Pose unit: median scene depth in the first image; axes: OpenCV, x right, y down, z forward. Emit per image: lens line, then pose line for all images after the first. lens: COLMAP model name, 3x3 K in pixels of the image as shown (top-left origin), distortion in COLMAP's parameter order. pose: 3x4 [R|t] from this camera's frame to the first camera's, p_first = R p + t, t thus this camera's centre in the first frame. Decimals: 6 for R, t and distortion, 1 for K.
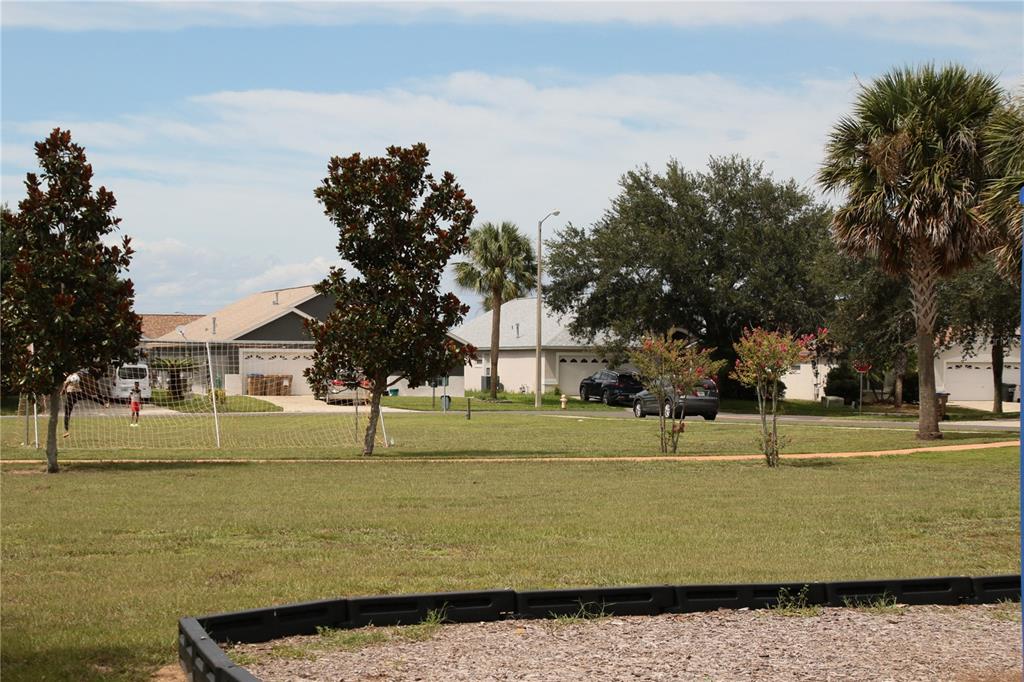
lens RADIAL K [[2135.2, 0, 512.2], [0, 2135.2, 373.3], [0, 0, 1]] dist [0.450984, 0.065849]
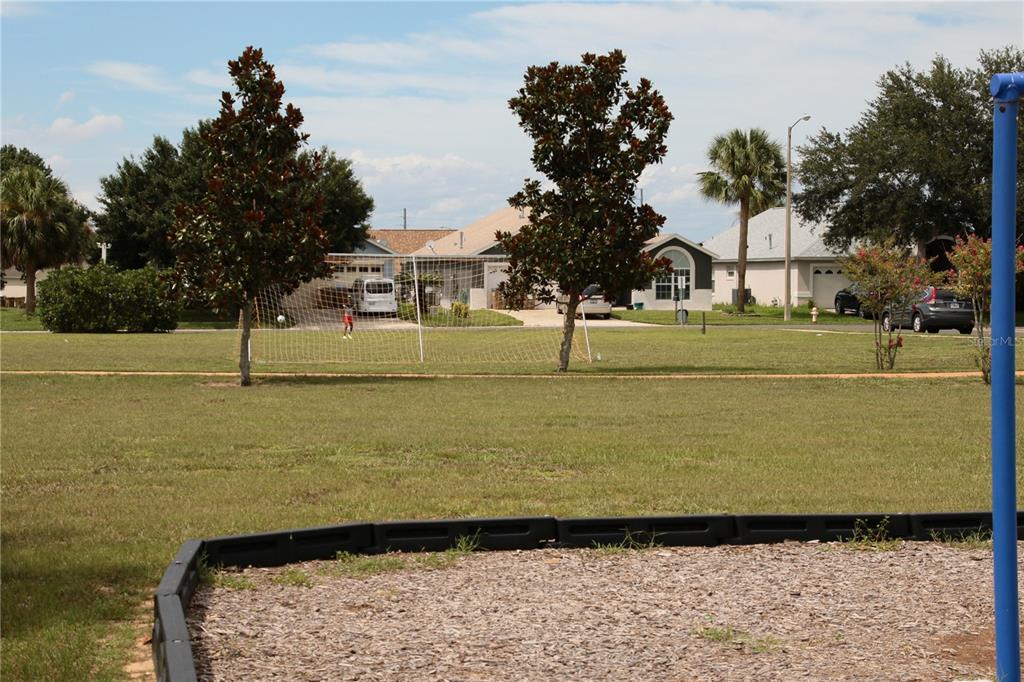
lens RADIAL K [[2092.0, 0, 512.0], [0, 2092.0, 341.0], [0, 0, 1]] dist [0.396604, 0.259072]
pose [[0.979870, 0.000694, -0.199635, 0.100809], [0.004656, 0.999642, 0.026329, -0.000751], [0.199582, -0.026728, 0.979517, 0.054084]]
